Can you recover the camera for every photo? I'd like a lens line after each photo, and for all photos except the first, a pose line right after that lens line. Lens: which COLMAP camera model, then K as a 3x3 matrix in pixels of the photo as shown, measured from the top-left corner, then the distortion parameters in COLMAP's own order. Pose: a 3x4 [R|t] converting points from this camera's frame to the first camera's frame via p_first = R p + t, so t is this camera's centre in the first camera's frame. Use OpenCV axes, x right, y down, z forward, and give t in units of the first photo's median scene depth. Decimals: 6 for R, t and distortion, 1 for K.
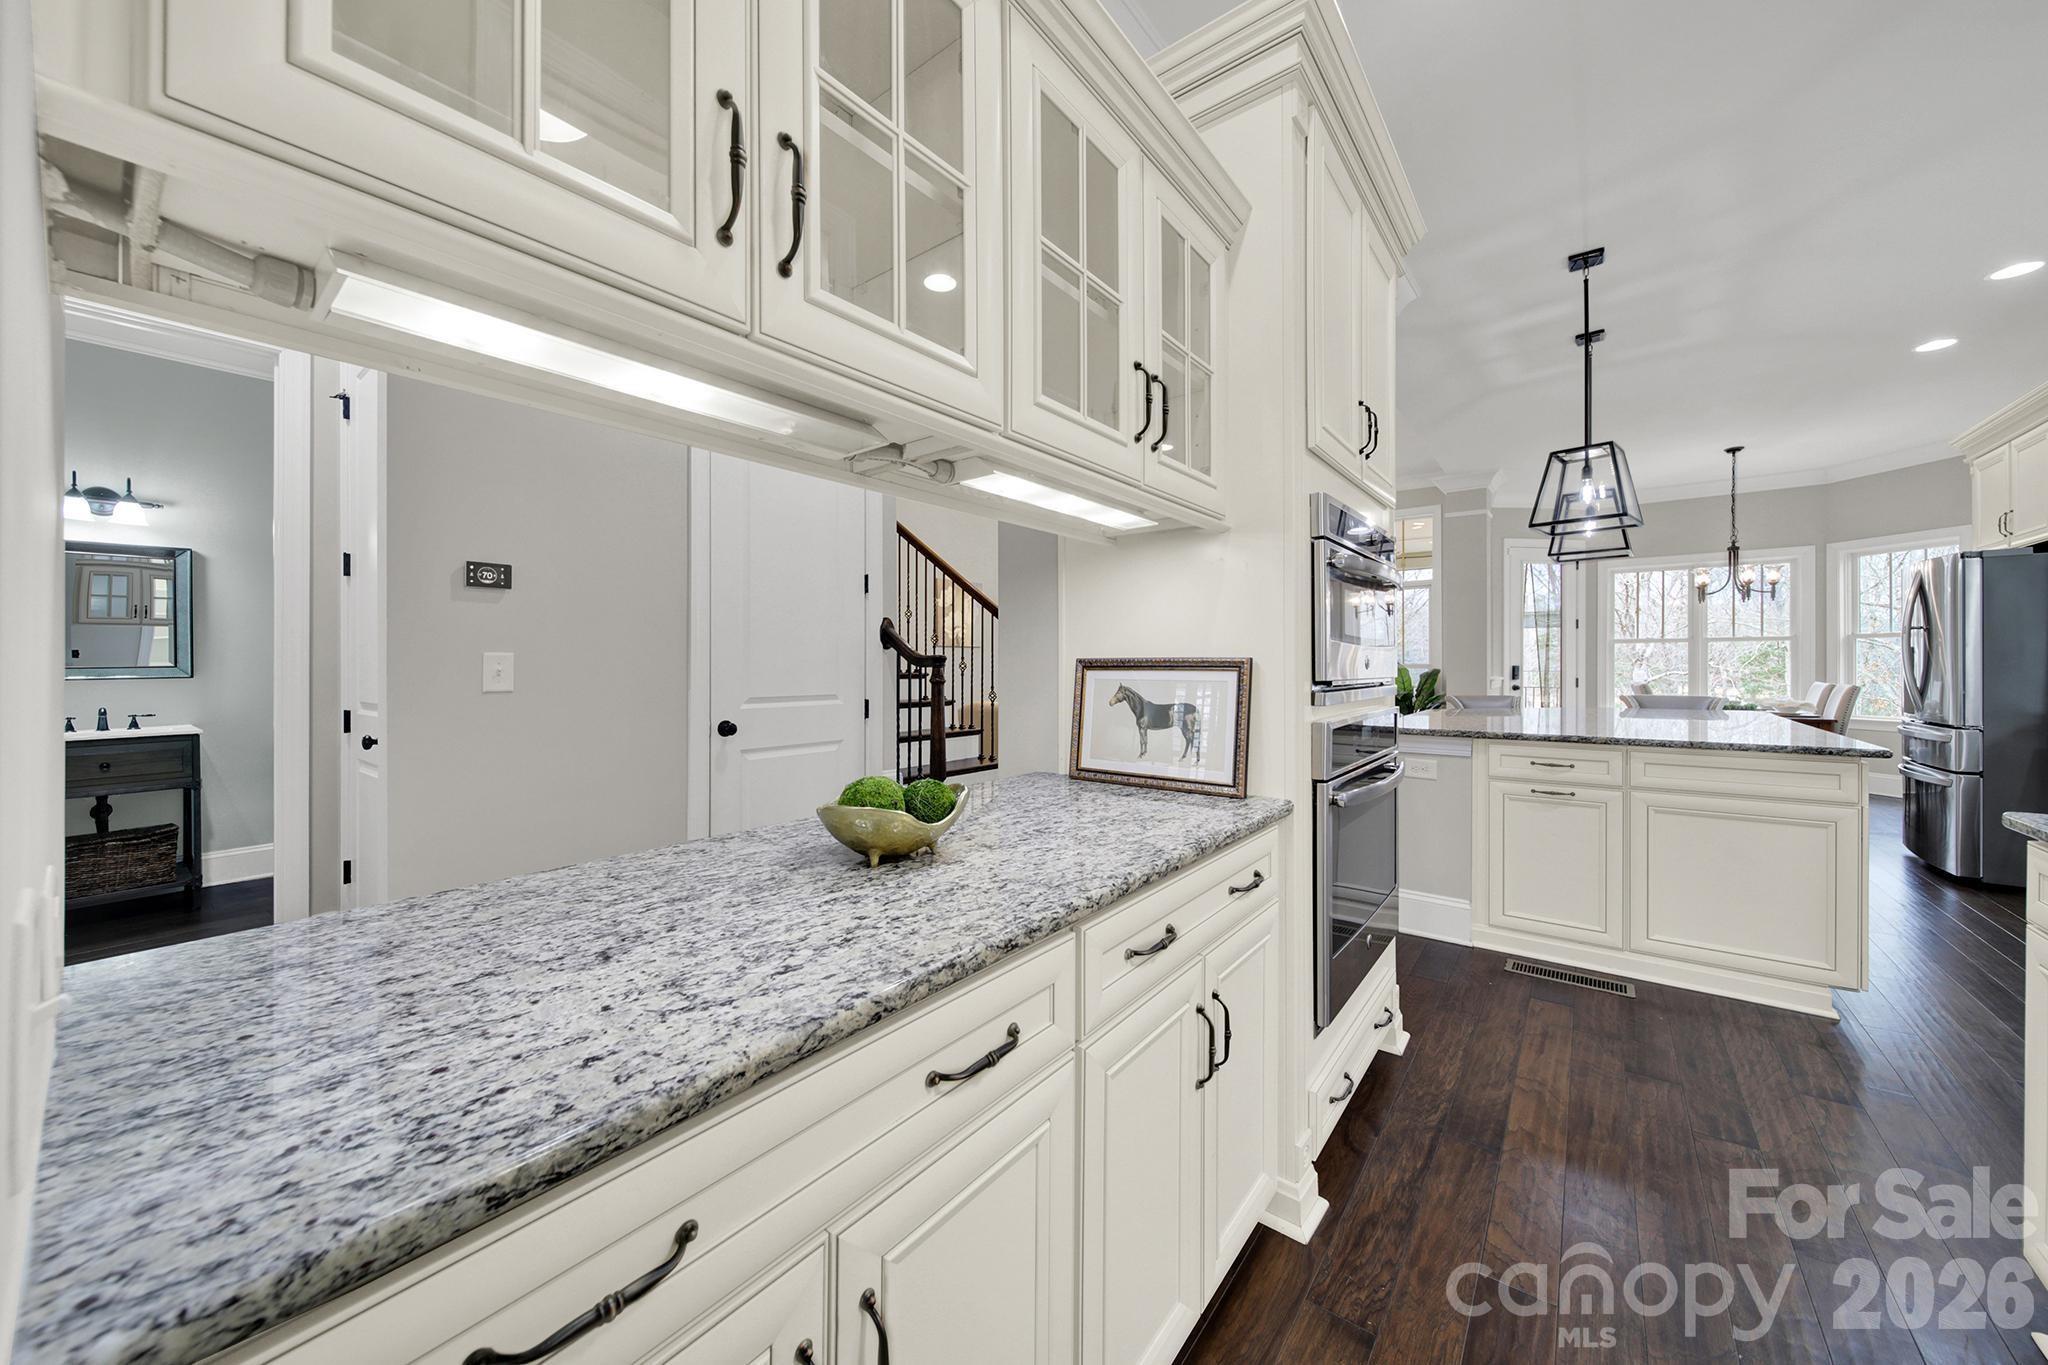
lens RADIAL K [[738.3, 0, 1016.6], [0, 738.3, 670.8], [0, 0, 1]] dist [-0.002341, -0.000298]
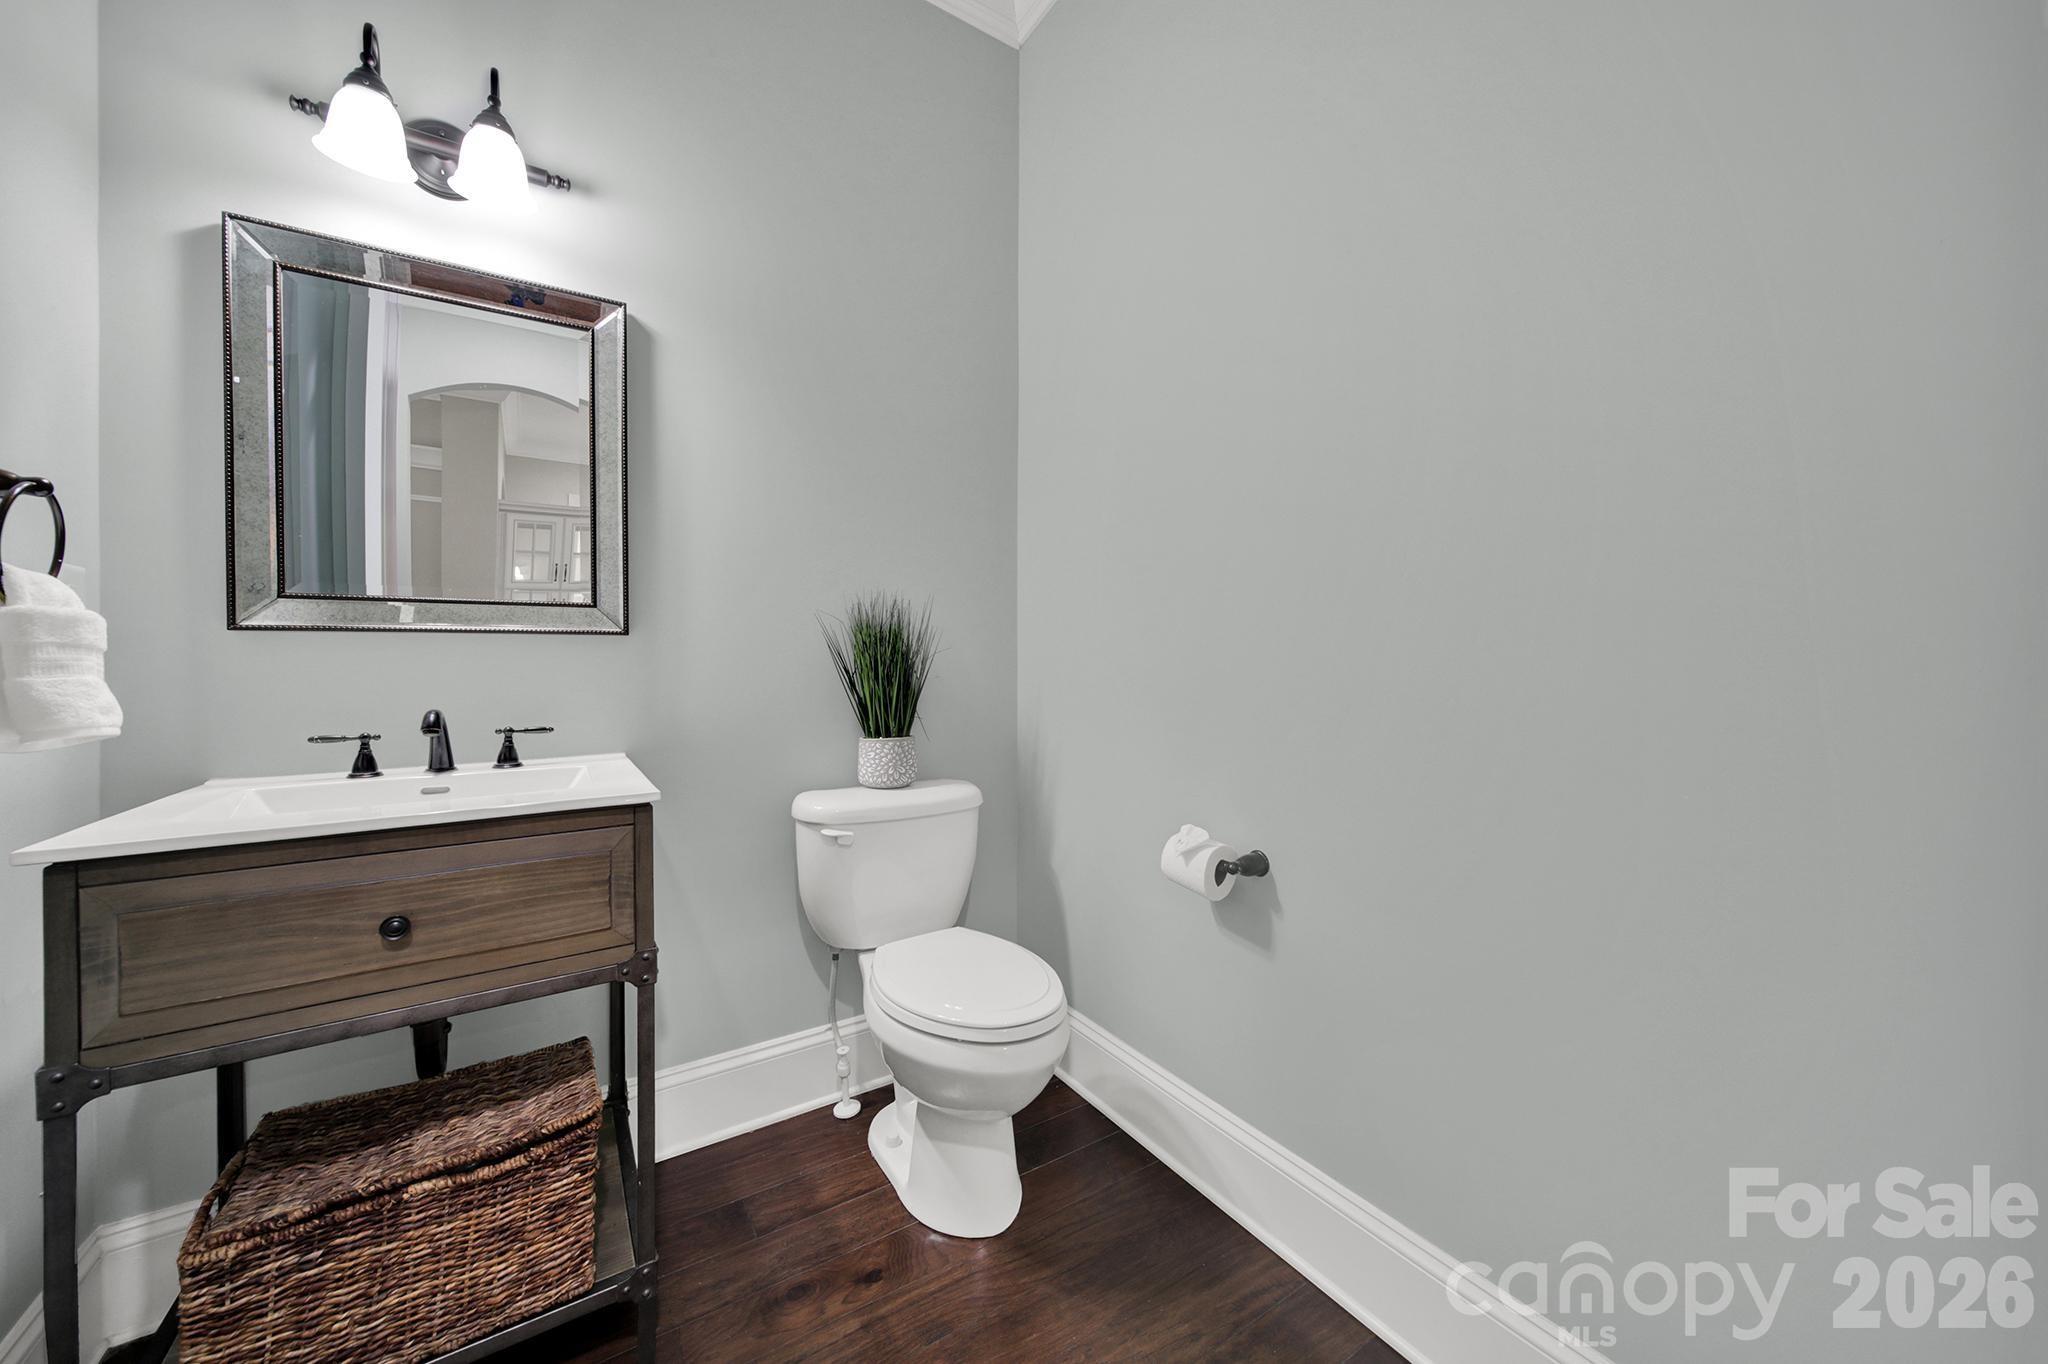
lens RADIAL K [[738.3, 0, 1017.6], [0, 738.3, 673.6], [0, 0, 1]] dist [-0.002341, -0.000298]
pose [[0.943741, 0.003880, -0.330663, -0.829252], [-0.002739, 0.999989, 0.003914, 0.029715], [0.330675, -0.002788, 0.943741, 0.728509]]
